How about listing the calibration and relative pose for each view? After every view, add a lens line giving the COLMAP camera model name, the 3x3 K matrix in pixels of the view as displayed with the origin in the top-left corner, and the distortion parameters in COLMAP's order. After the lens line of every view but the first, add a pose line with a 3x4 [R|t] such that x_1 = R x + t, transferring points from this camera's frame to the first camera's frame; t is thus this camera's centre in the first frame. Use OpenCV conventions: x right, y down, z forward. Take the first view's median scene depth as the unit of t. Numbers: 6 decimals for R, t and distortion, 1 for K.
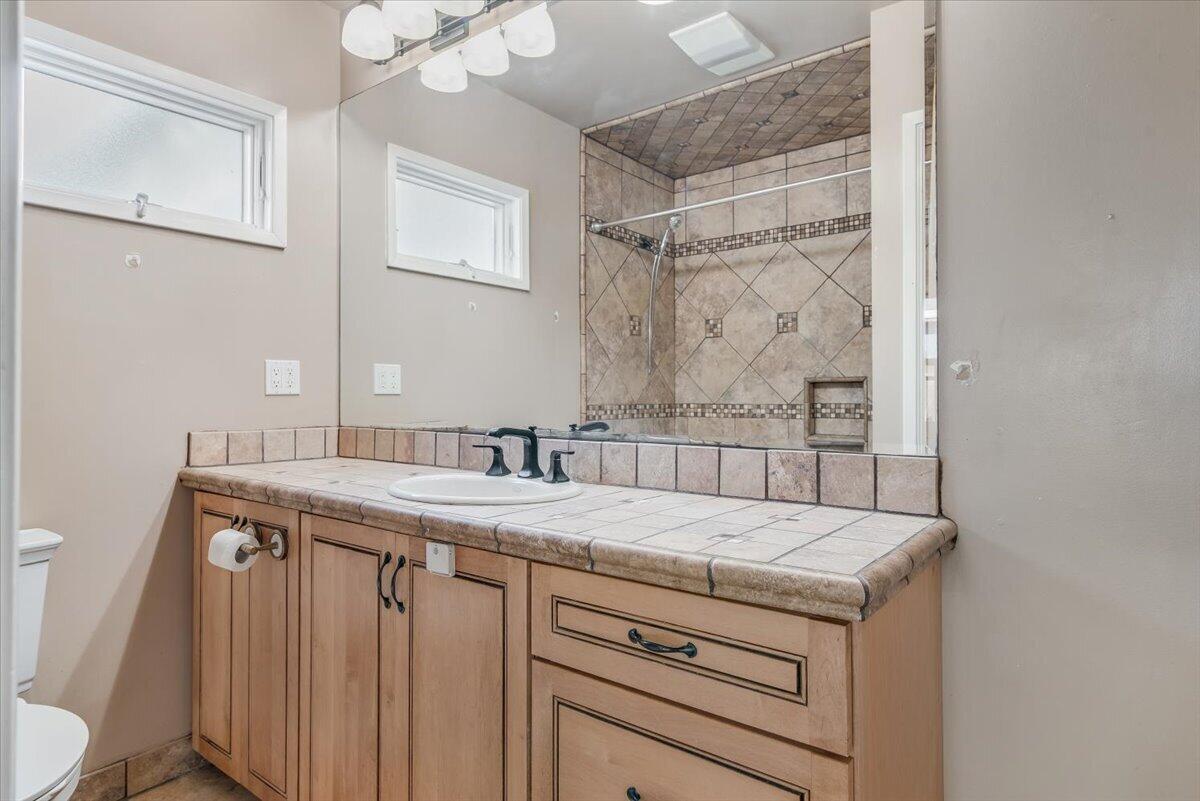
lens RADIAL K [[643.2, 0, 600.0], [0, 643.2, 400.5], [0, 0, 1]] dist [-0.016480, -0.000076]
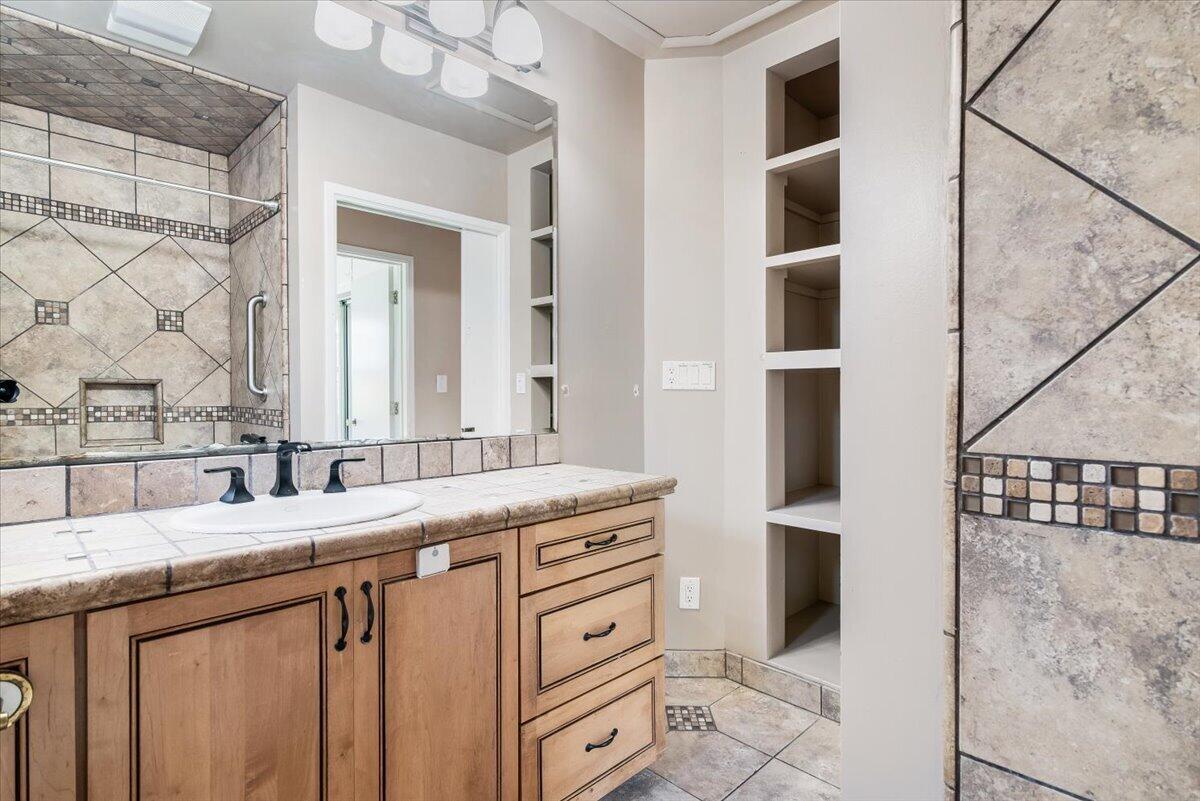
lens RADIAL K [[556.6, 0, 600.0], [0, 556.6, 400.5], [0, 0, 1]] dist [-0.011358, 0.000095]
pose [[0.150266, -0.009141, 0.988603, -0.390396], [0.003145, 0.999957, 0.008768, -0.010115], [-0.988641, 0.001792, 0.150289, 0.202140]]
